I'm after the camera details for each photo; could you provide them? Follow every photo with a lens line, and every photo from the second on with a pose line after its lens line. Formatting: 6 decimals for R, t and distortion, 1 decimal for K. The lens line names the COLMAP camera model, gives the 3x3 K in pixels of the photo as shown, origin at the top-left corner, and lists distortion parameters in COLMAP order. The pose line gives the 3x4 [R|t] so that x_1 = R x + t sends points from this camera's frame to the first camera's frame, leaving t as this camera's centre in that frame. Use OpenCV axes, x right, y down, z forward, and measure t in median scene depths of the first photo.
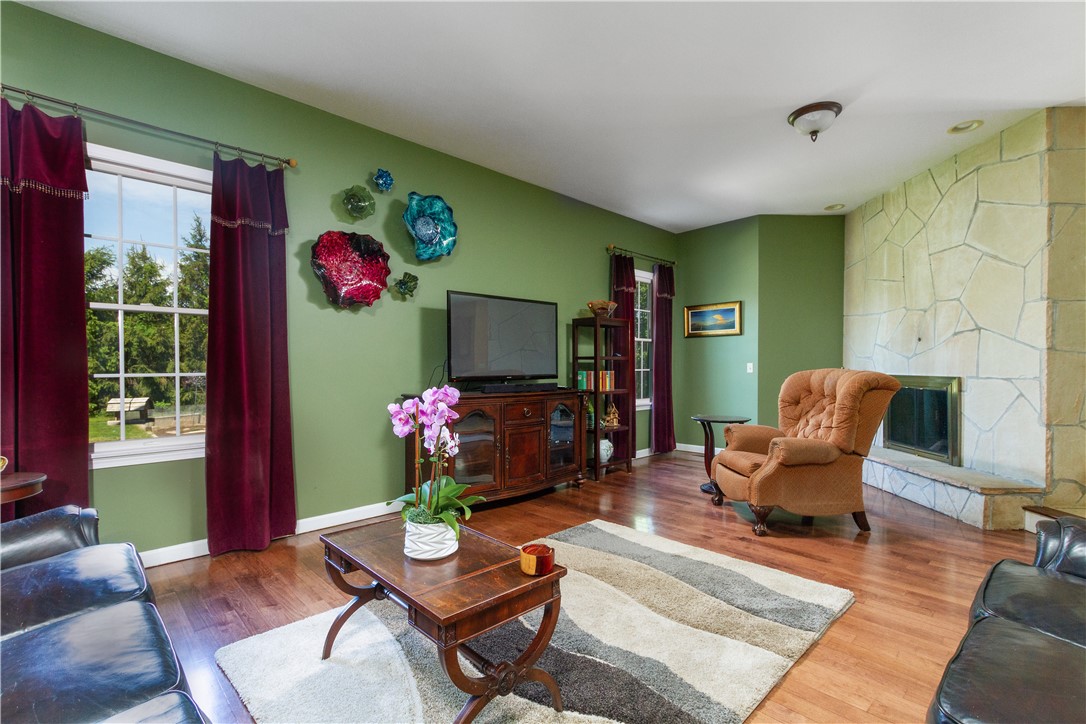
lens RADIAL K [[508.0, 0, 543.0], [0, 508.0, 362.0], [0, 0, 1]] dist [0.013224, -0.001140]
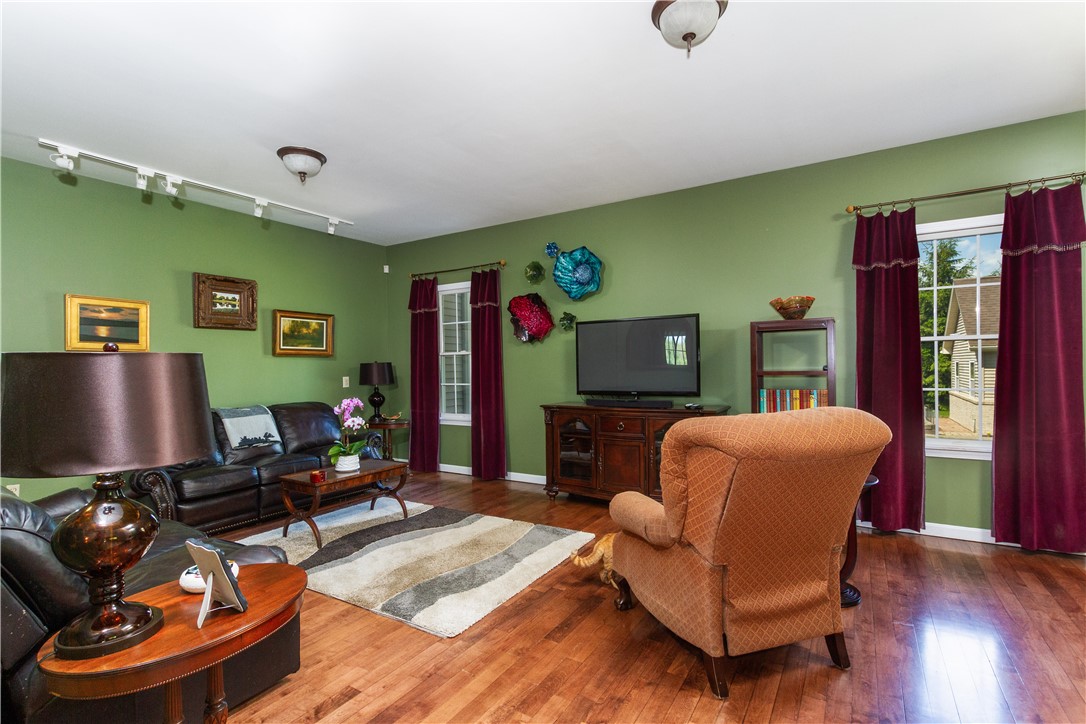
lens RADIAL K [[508.0, 0, 543.0], [0, 508.0, 362.0], [0, 0, 1]] dist [0.013224, -0.001140]
pose [[0.249375, -0.017960, -0.968240, 1.090510], [0.013955, 0.999791, -0.014951, -0.025005], [0.968306, -0.009783, 0.249574, 0.642151]]
